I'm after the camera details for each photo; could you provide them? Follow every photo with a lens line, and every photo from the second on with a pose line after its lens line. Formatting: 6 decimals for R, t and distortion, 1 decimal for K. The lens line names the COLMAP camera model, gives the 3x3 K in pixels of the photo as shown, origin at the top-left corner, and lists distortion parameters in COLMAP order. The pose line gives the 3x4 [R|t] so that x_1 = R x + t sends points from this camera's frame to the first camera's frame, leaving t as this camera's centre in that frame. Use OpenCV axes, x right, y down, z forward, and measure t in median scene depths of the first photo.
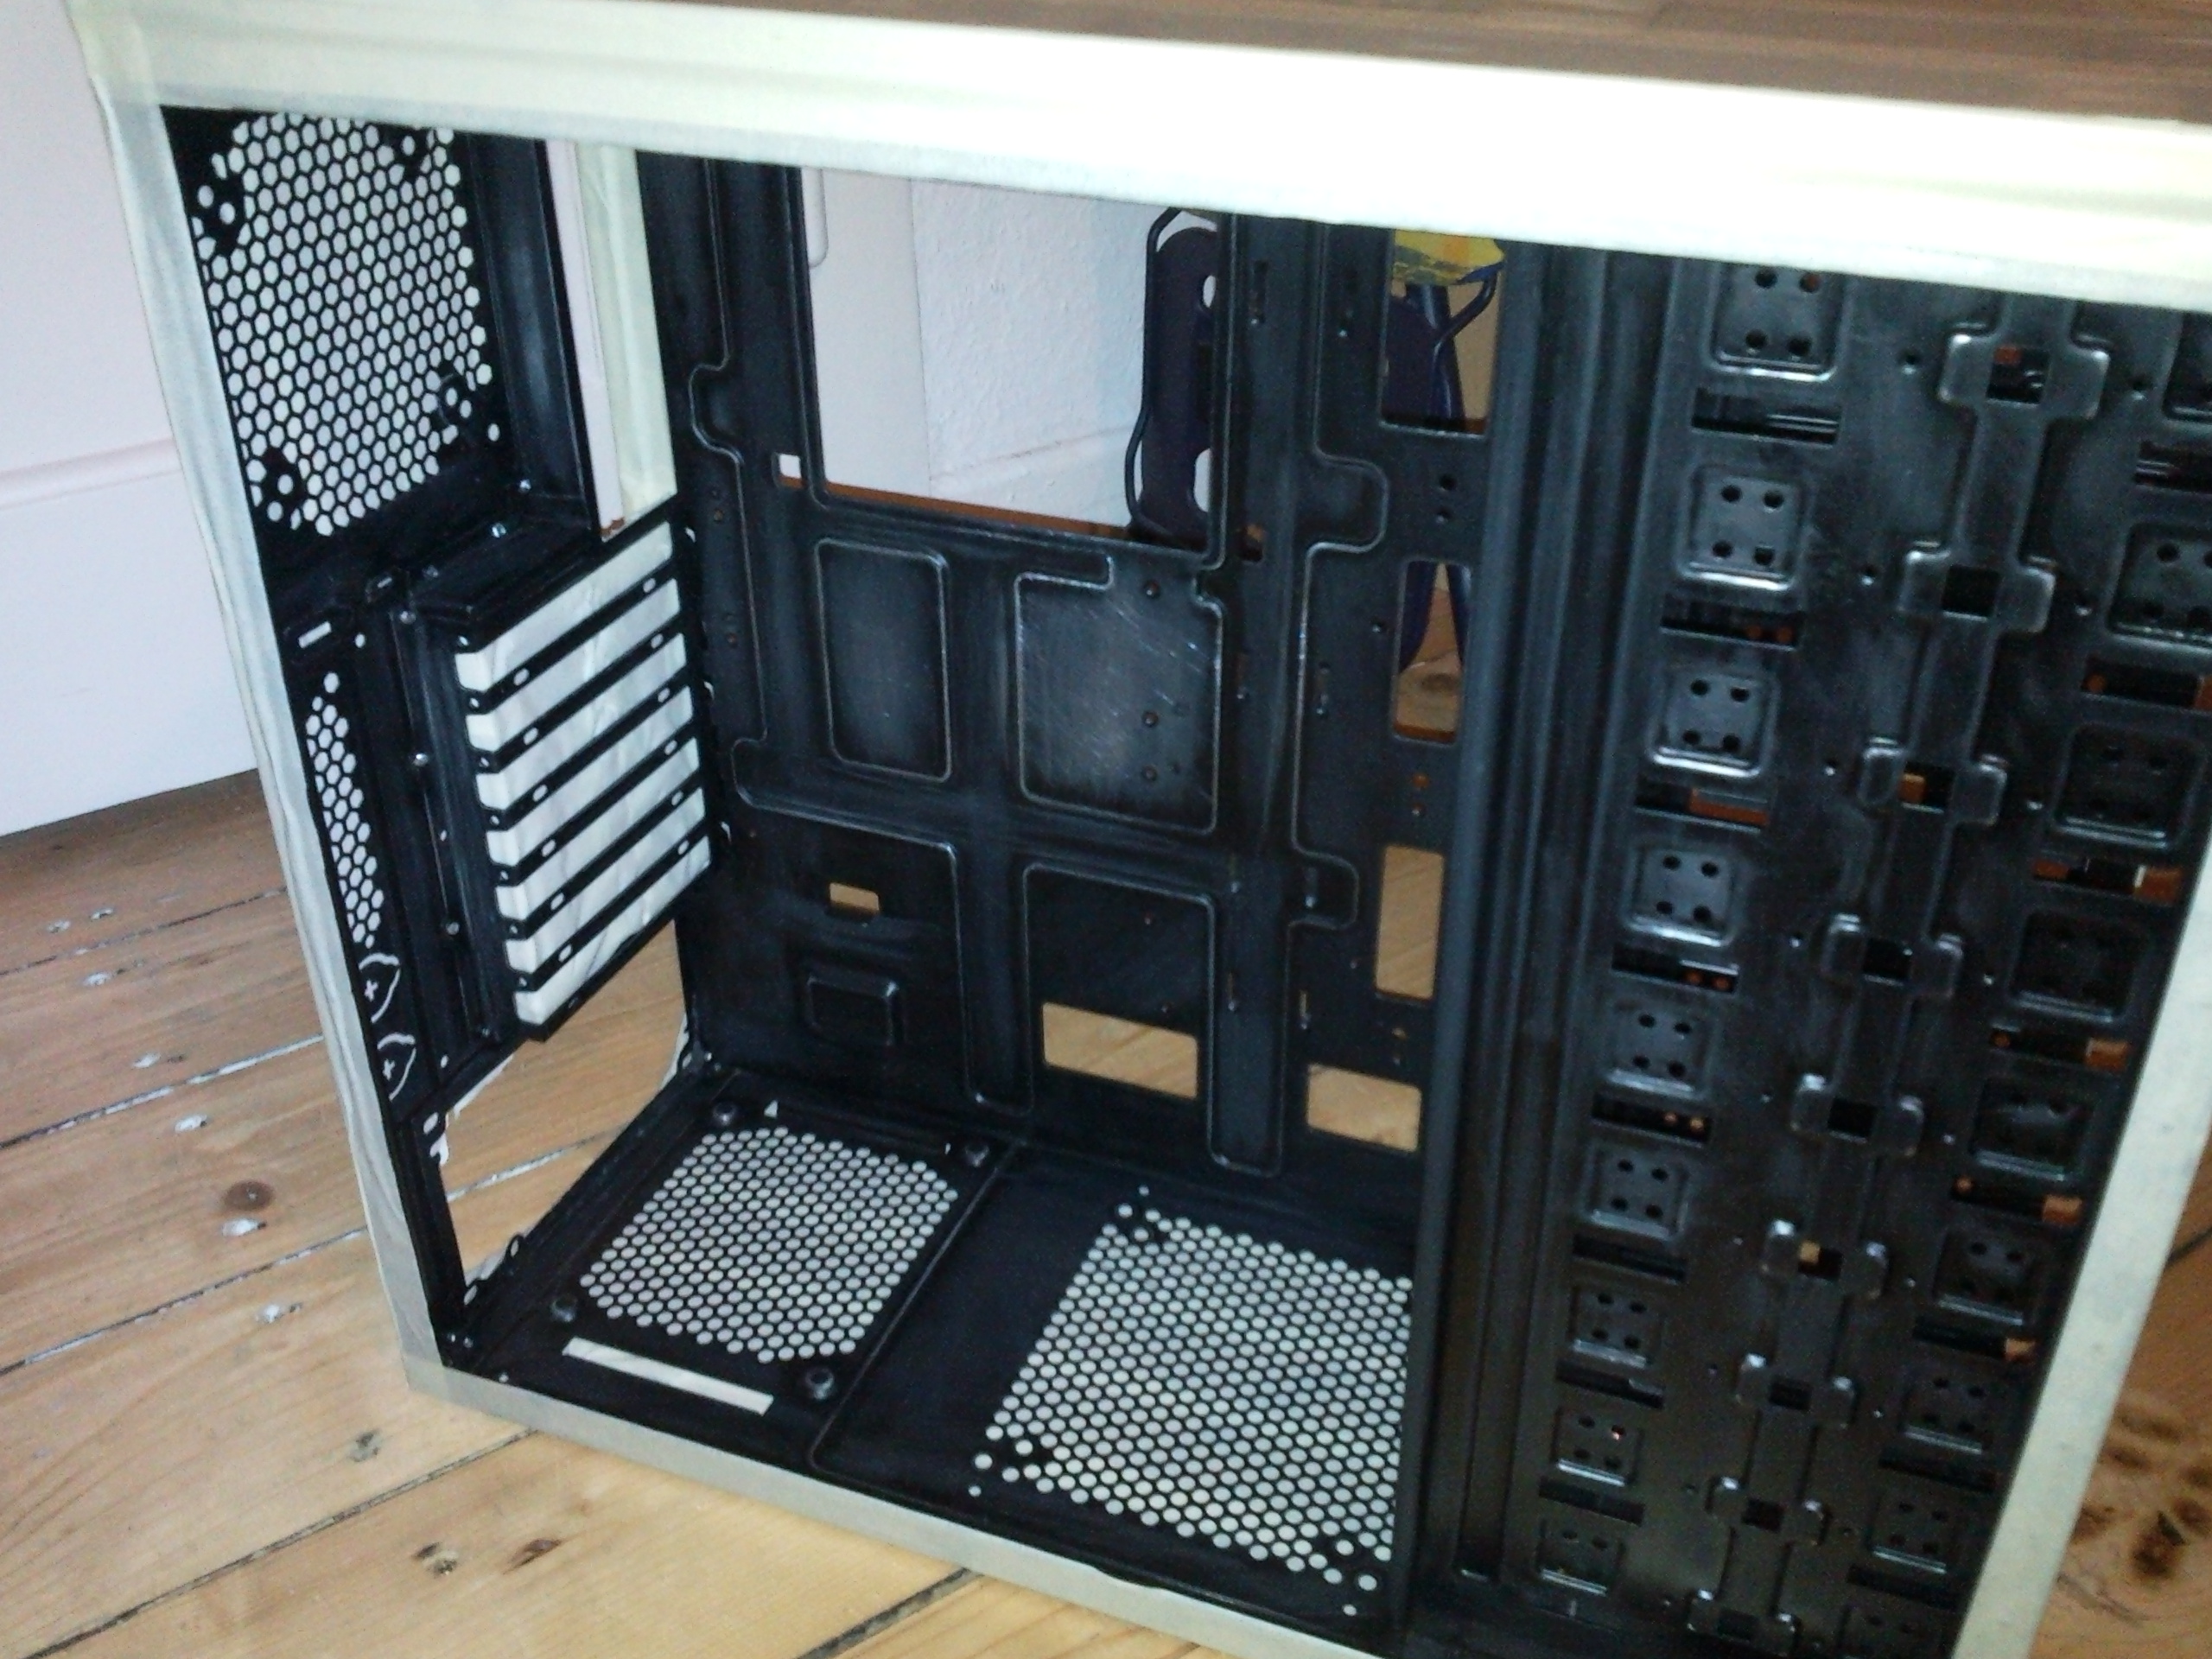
lens RADIAL K [[2134.9, 0, 1104.8], [0, 2134.9, 817.6], [0, 0, 1]] dist [0.001913, 0.000000]
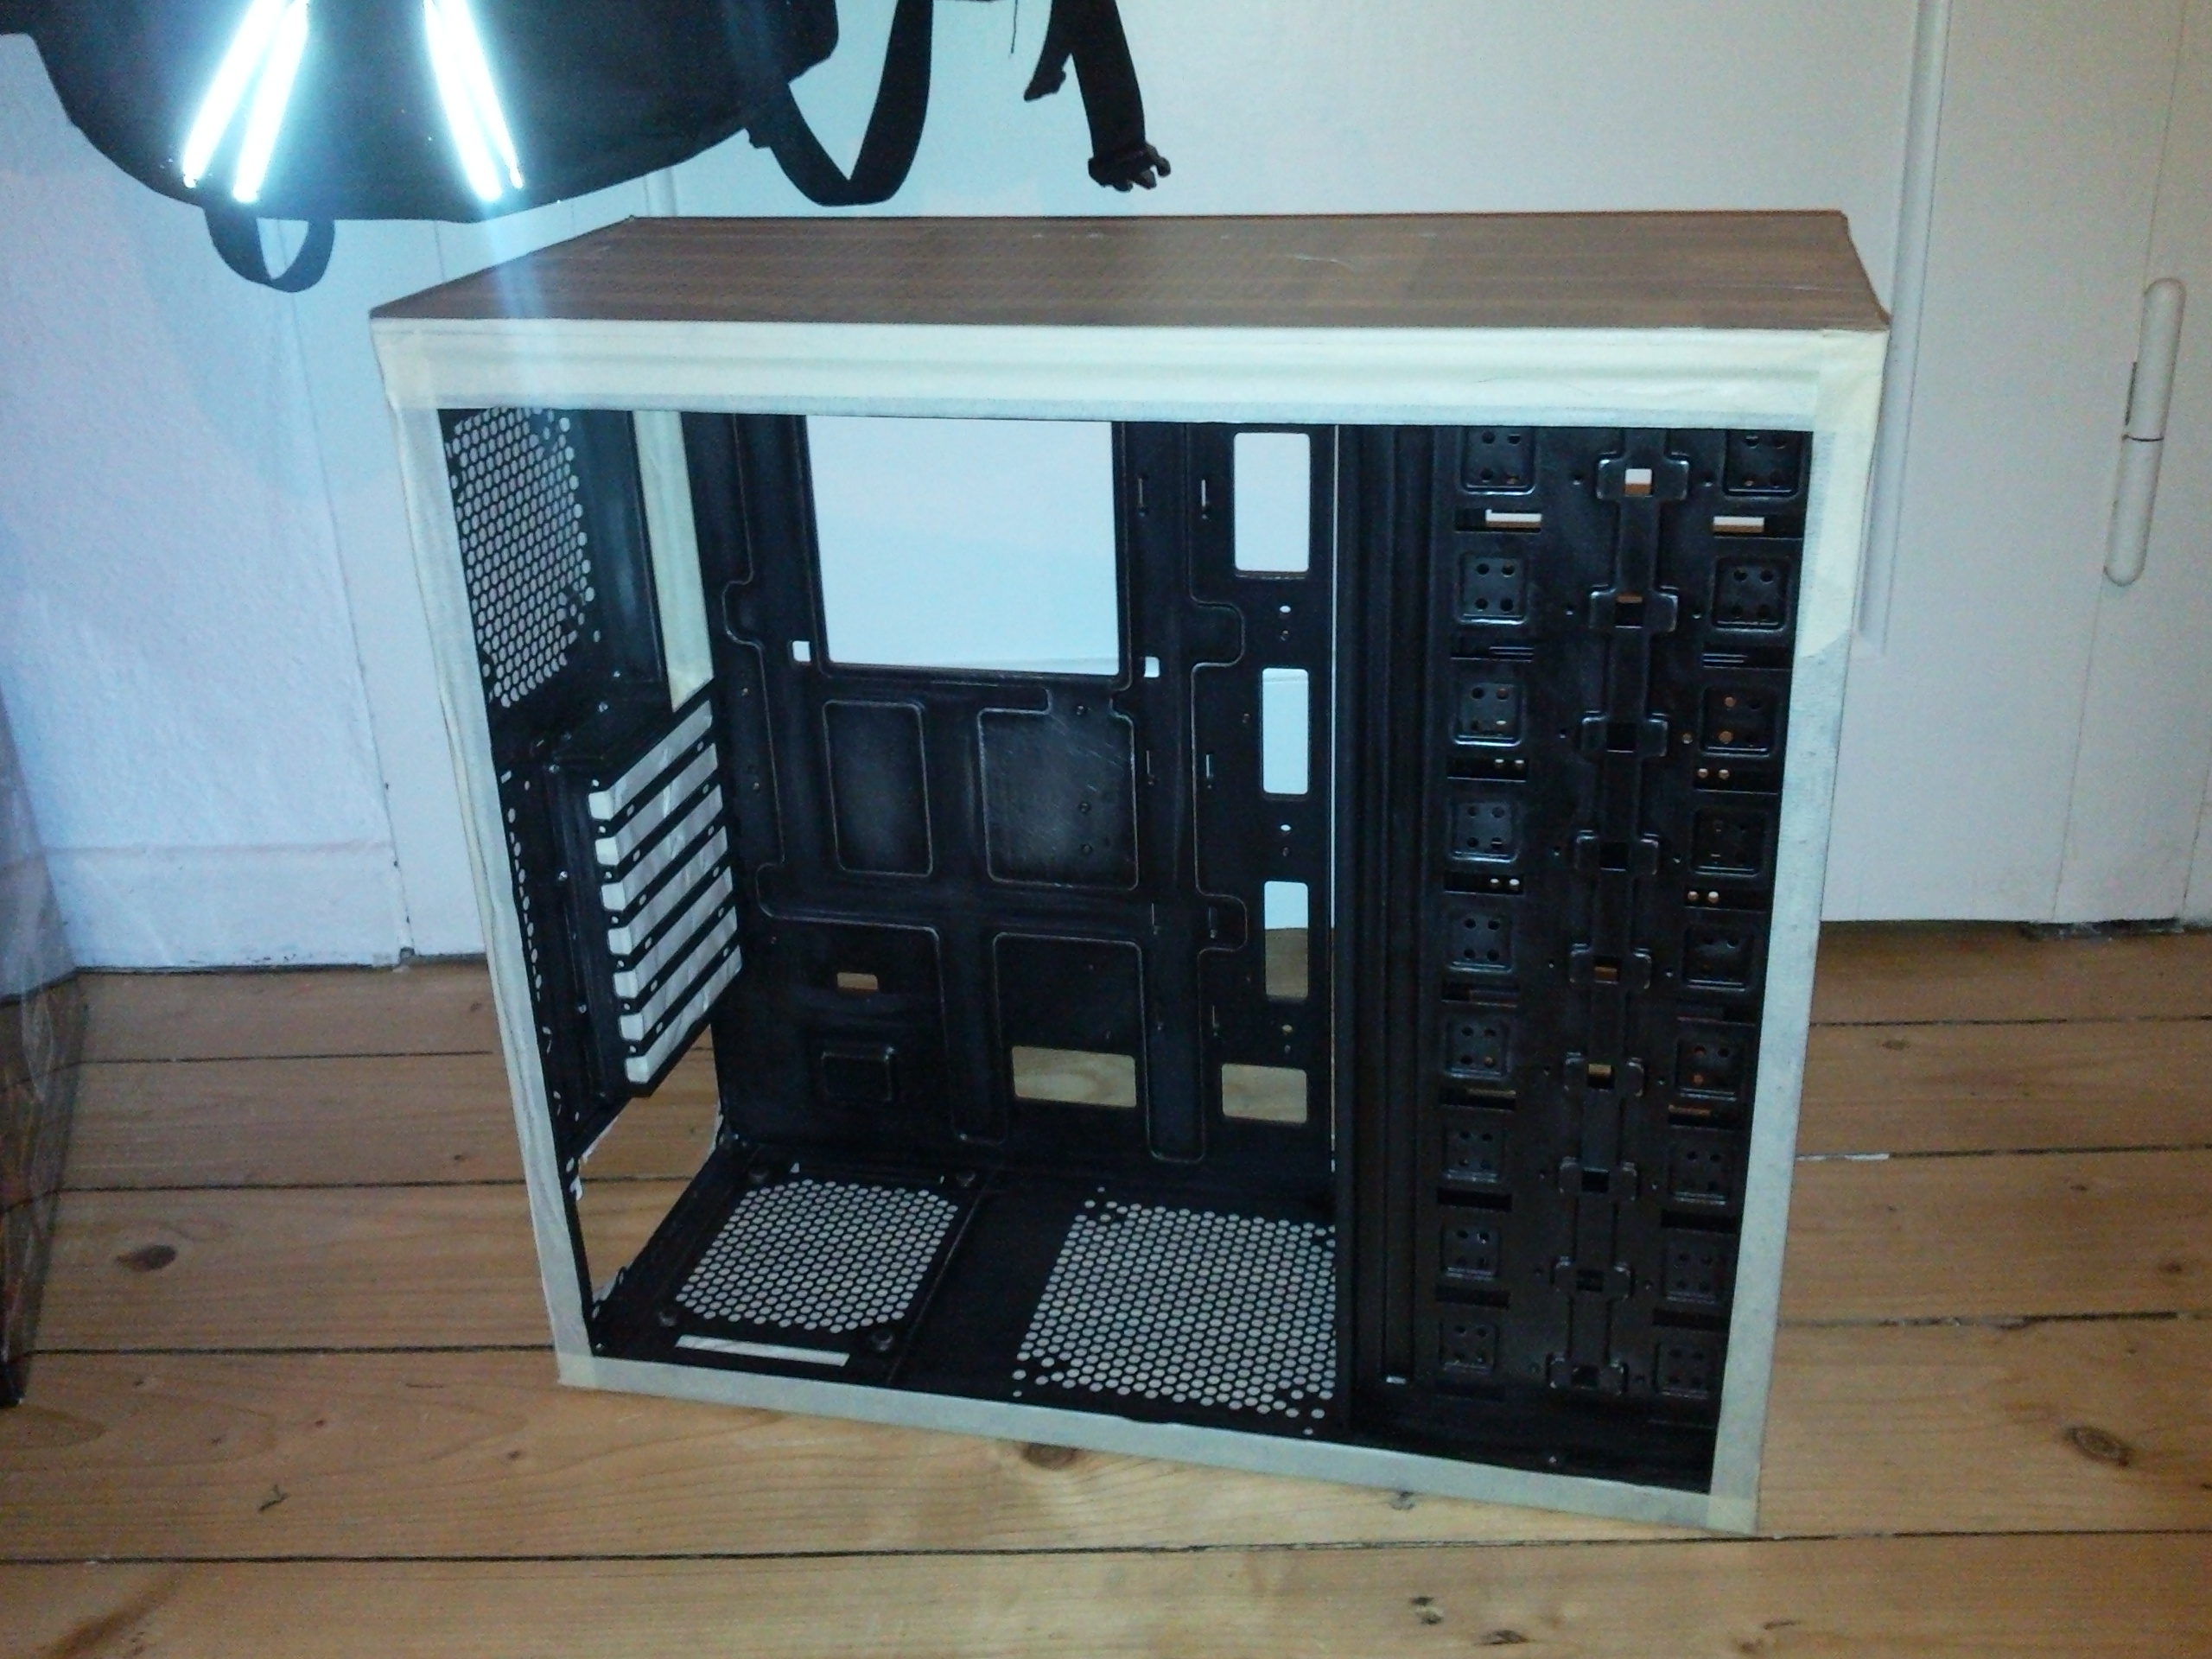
lens RADIAL K [[2134.9, 0, 1108.5], [0, 2134.9, 834.7], [0, 0, 1]] dist [0.001913, 0.000000]
pose [[0.988538, -0.093558, 0.118490, -0.132088], [0.107411, 0.987365, -0.116502, 0.137224], [-0.106094, 0.127894, 0.986097, -0.361778]]
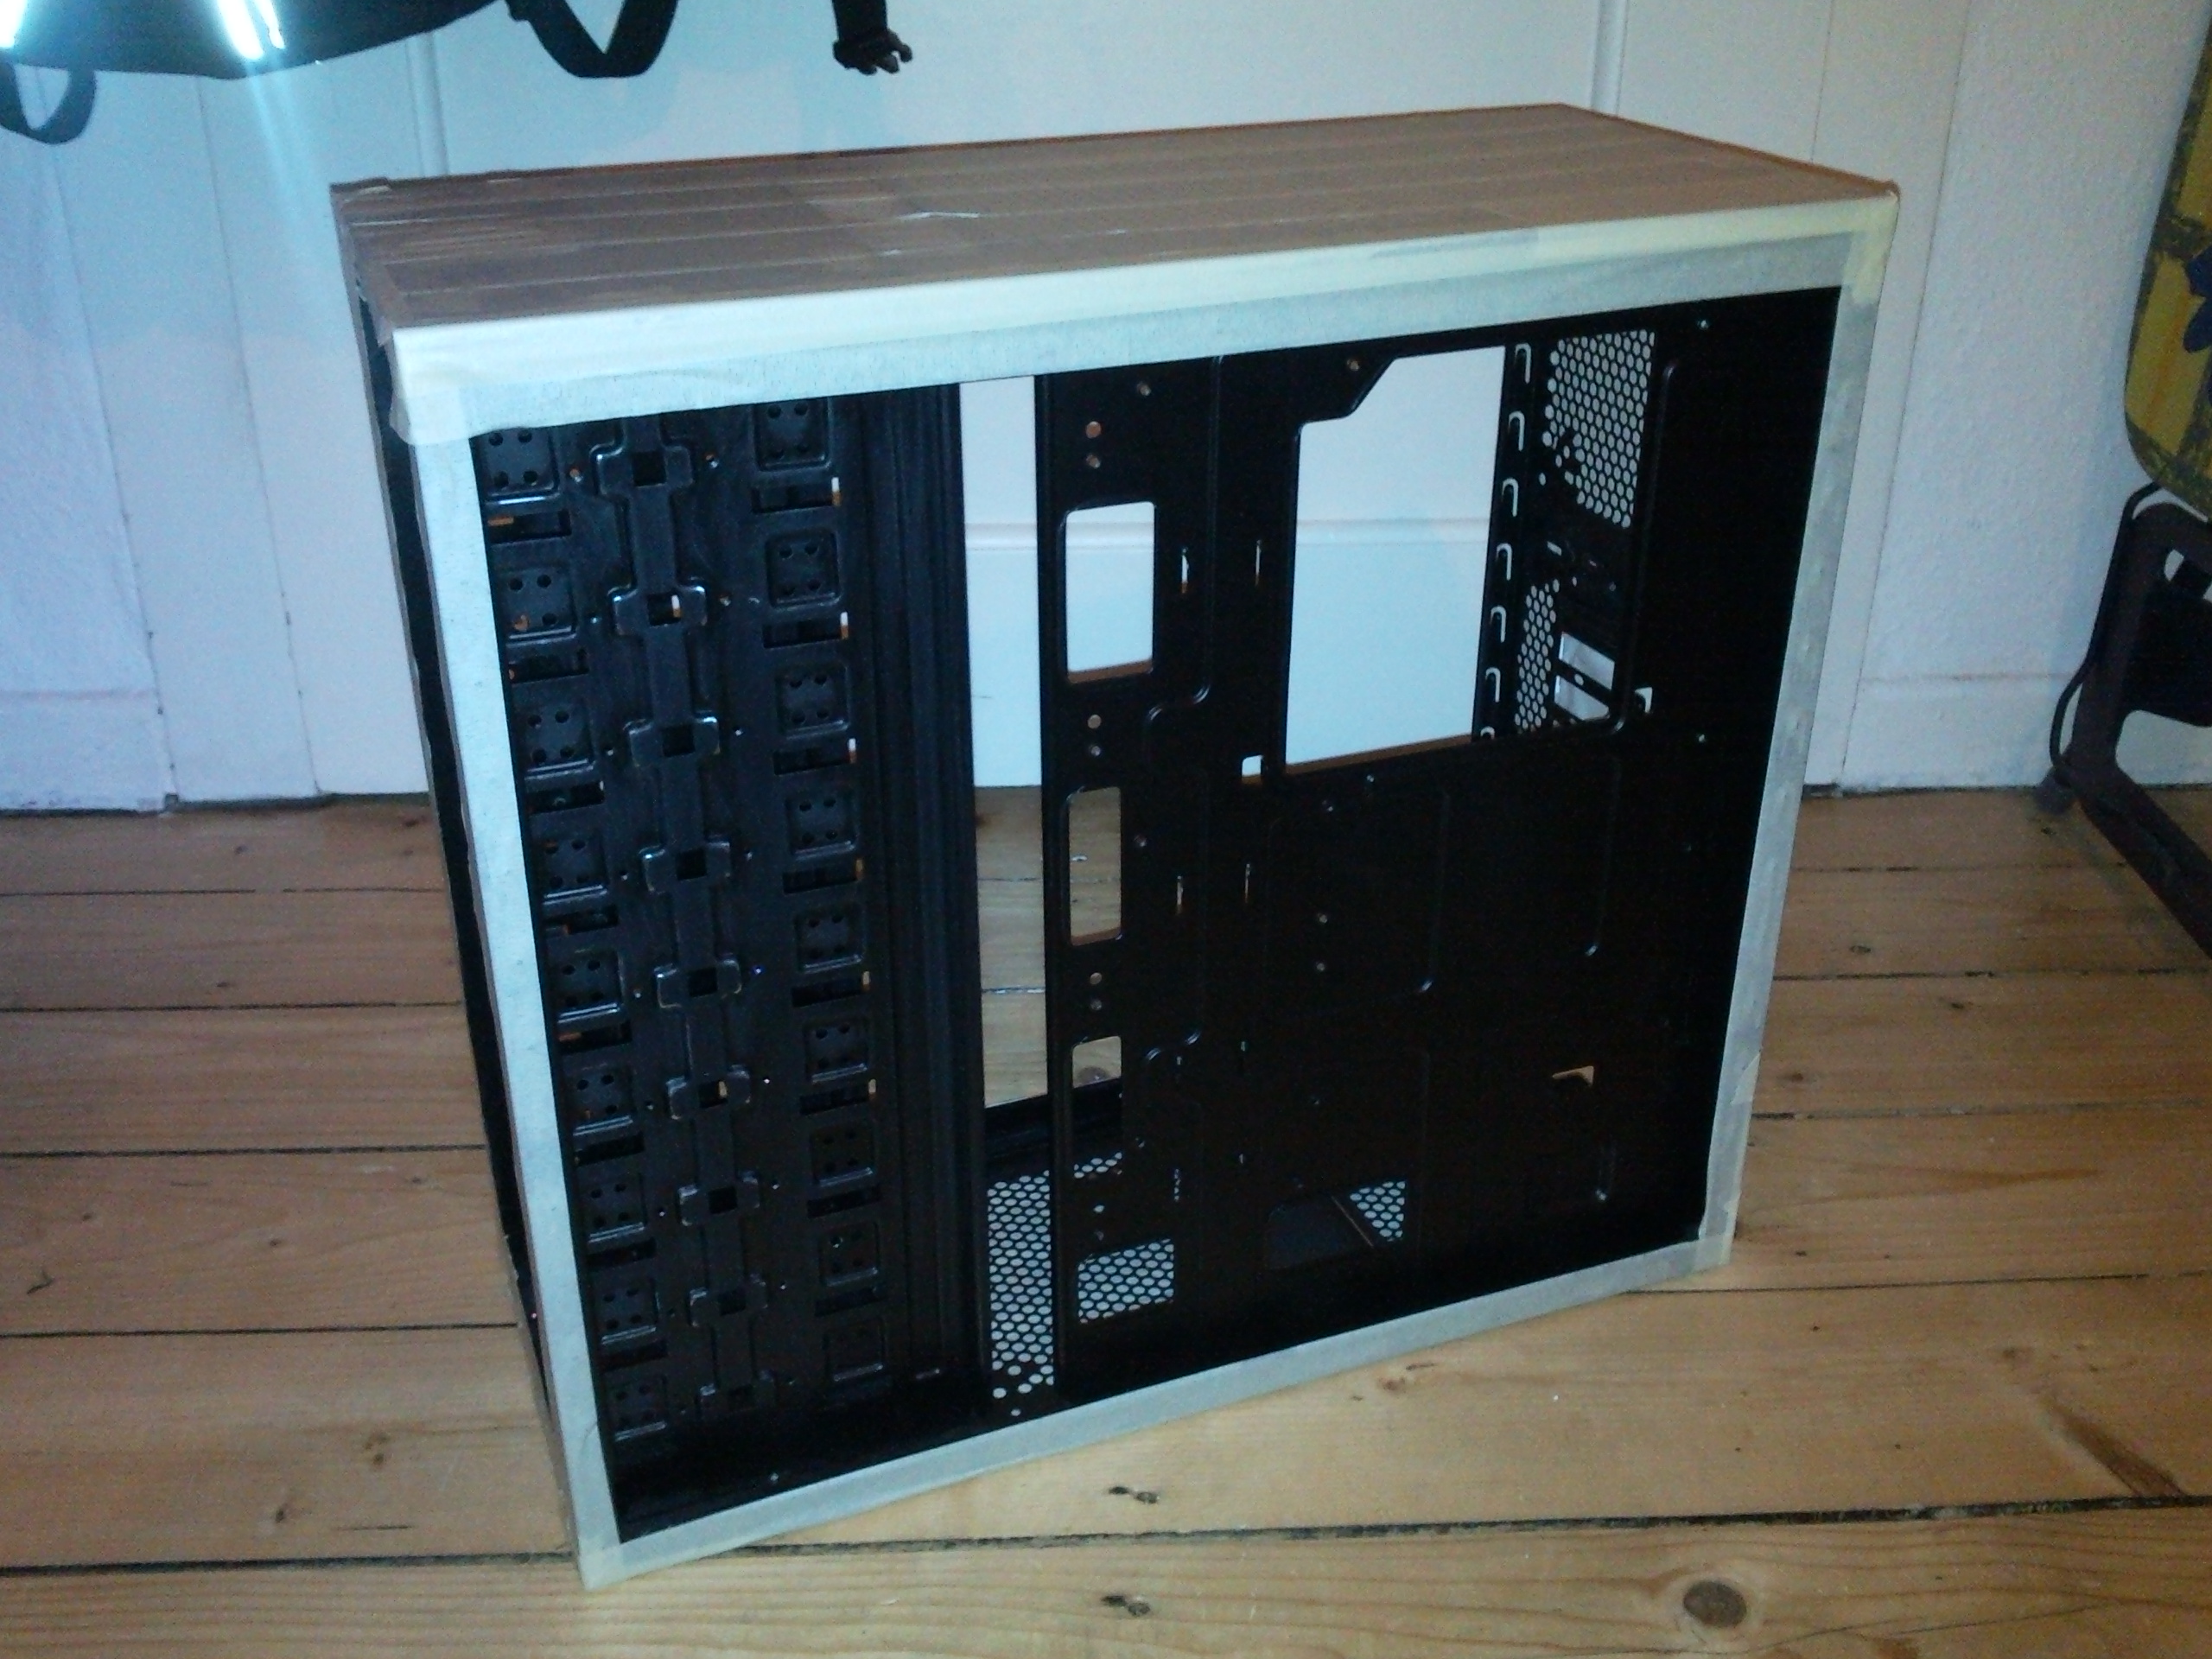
lens RADIAL K [[2134.9, 0, 1085.2], [0, 2134.9, 821.6], [0, 0, 1]] dist [0.001913, 0.000000]
pose [[0.976158, -0.089944, 0.197549, -0.106741], [0.106315, 0.991585, -0.073872, 0.203798], [-0.189242, 0.093113, 0.977506, -0.474227]]
